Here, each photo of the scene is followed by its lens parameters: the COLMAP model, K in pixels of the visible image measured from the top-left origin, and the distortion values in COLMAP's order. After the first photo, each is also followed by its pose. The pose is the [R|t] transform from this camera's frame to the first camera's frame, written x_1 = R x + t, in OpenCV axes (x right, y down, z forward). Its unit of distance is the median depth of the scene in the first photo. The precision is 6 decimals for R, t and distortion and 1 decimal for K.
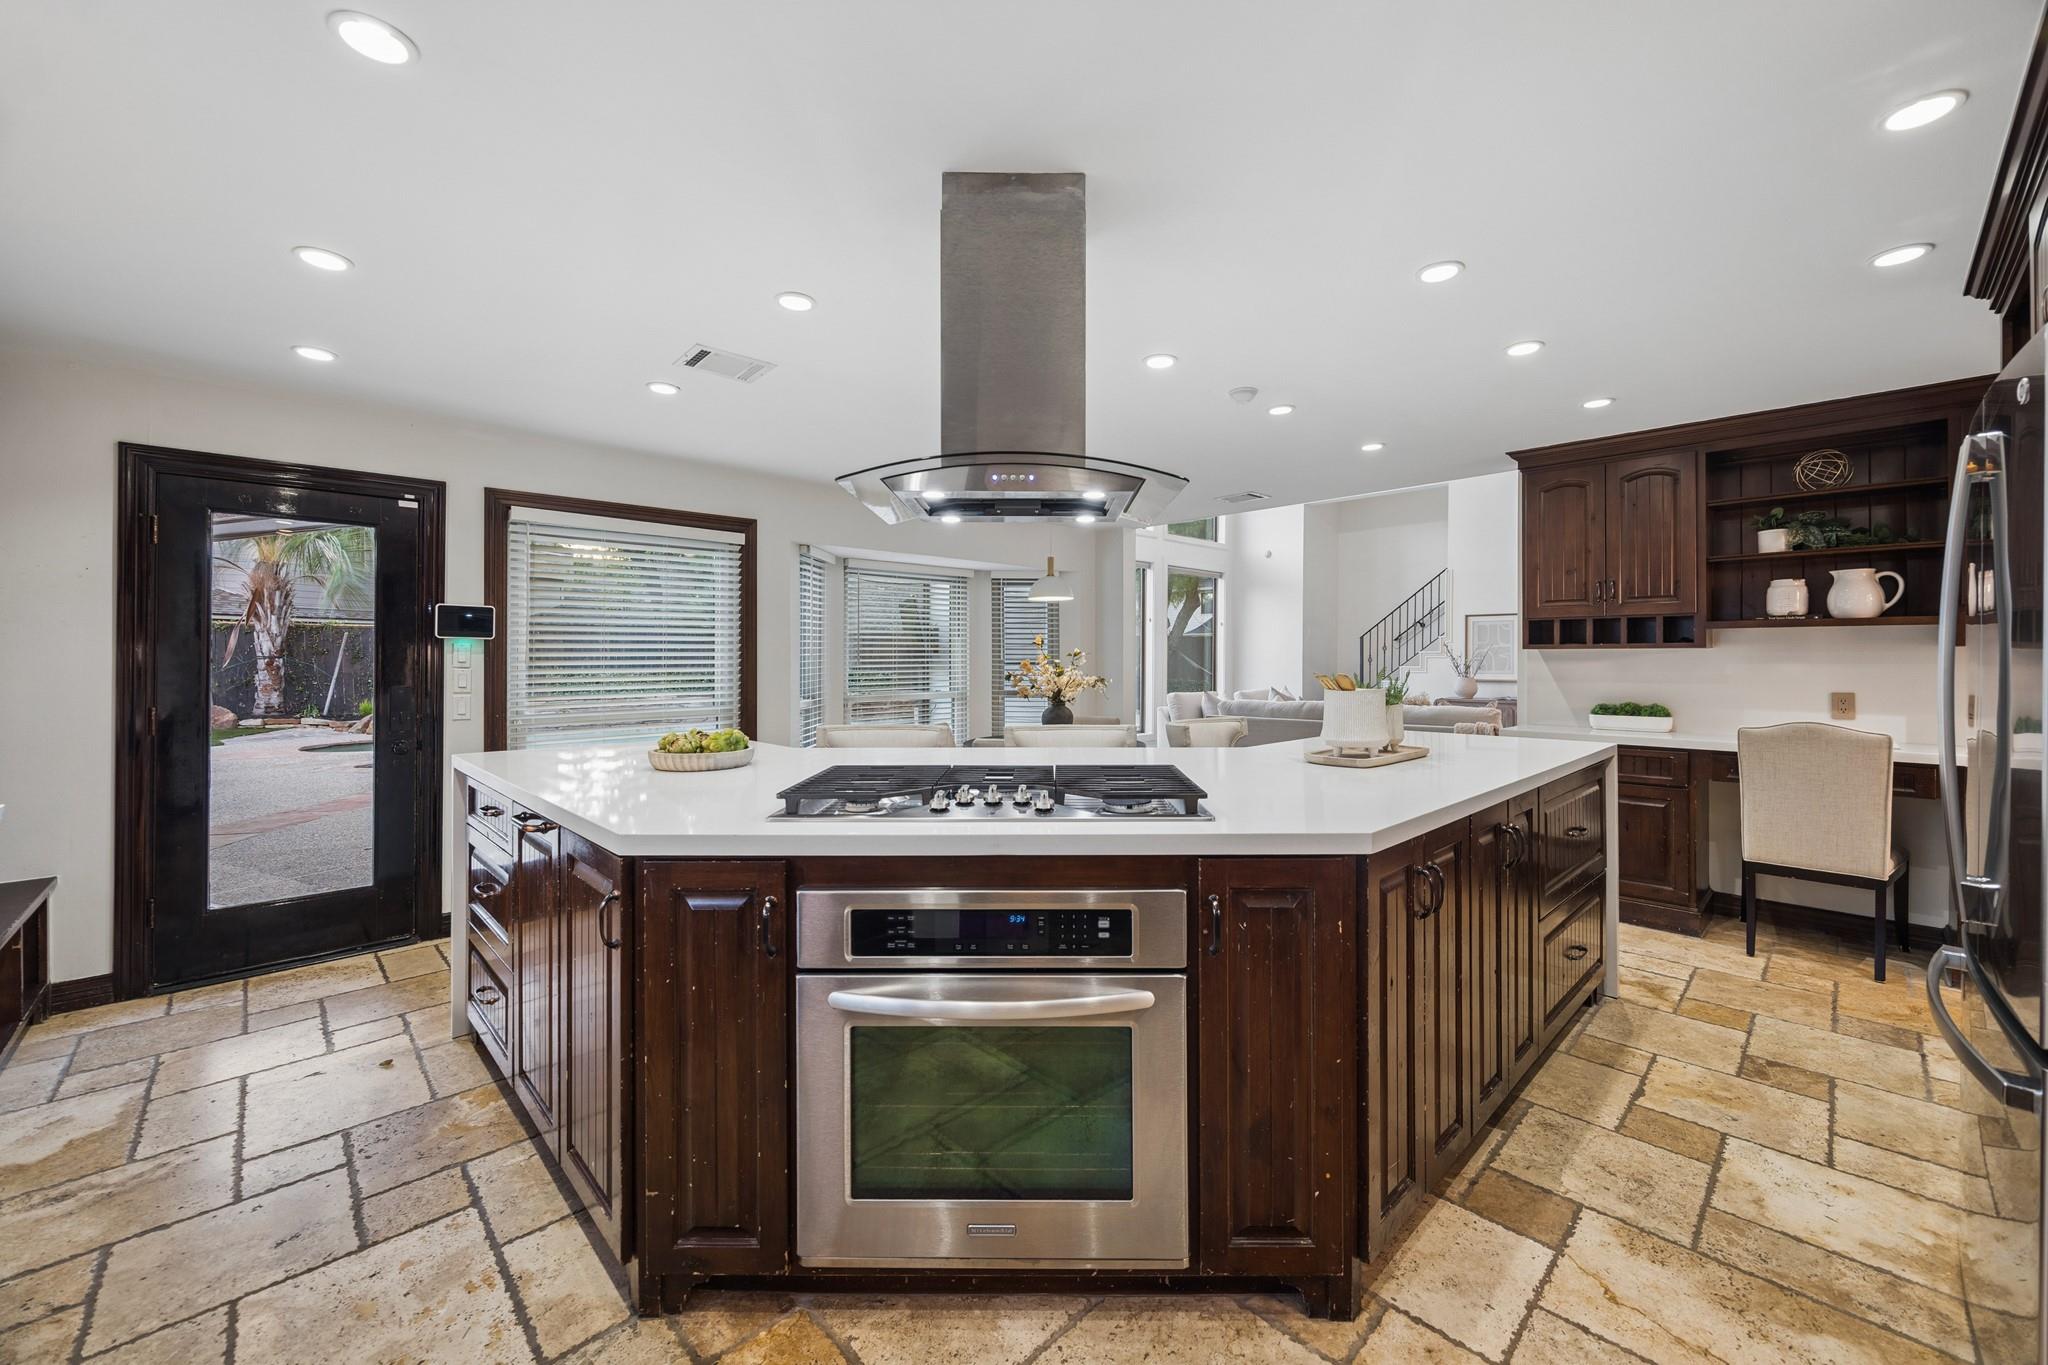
lens RADIAL K [[792.4, 0, 1043.9], [0, 792.4, 656.4], [0, 0, 1]] dist [0.000893, 0.000038]
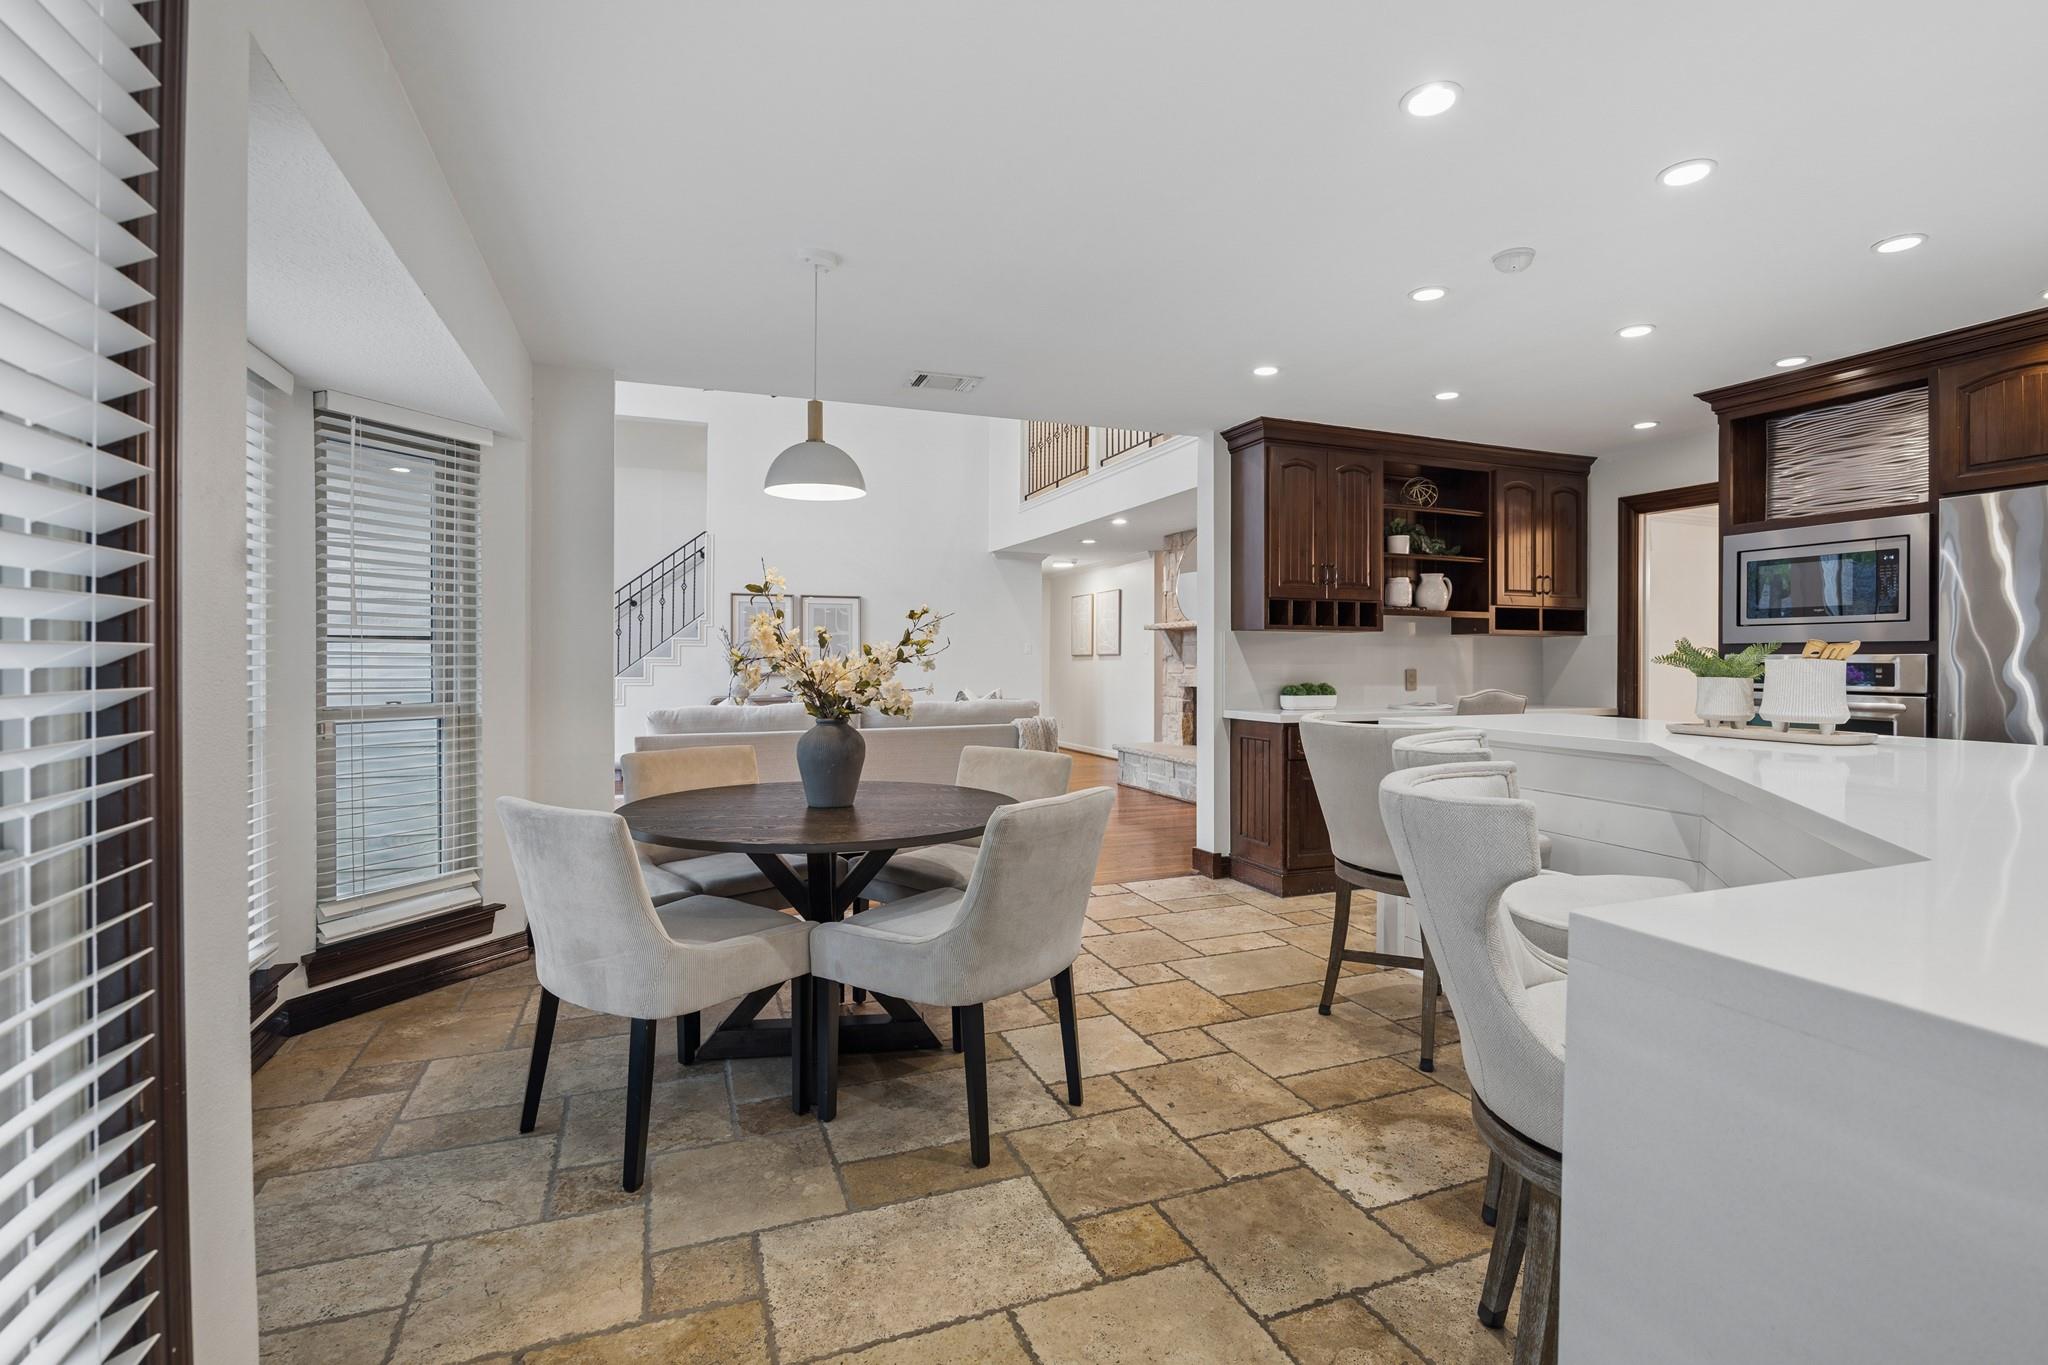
lens RADIAL K [[958.7, 0, 1032.3], [0, 958.7, 664.2], [0, 0, 1]] dist [0.000172, 0.000159]
pose [[0.397190, -0.002449, 0.917733, -0.661478], [-0.007459, 0.999955, 0.005896, 0.033213], [-0.917706, -0.009187, 0.397154, 0.953850]]
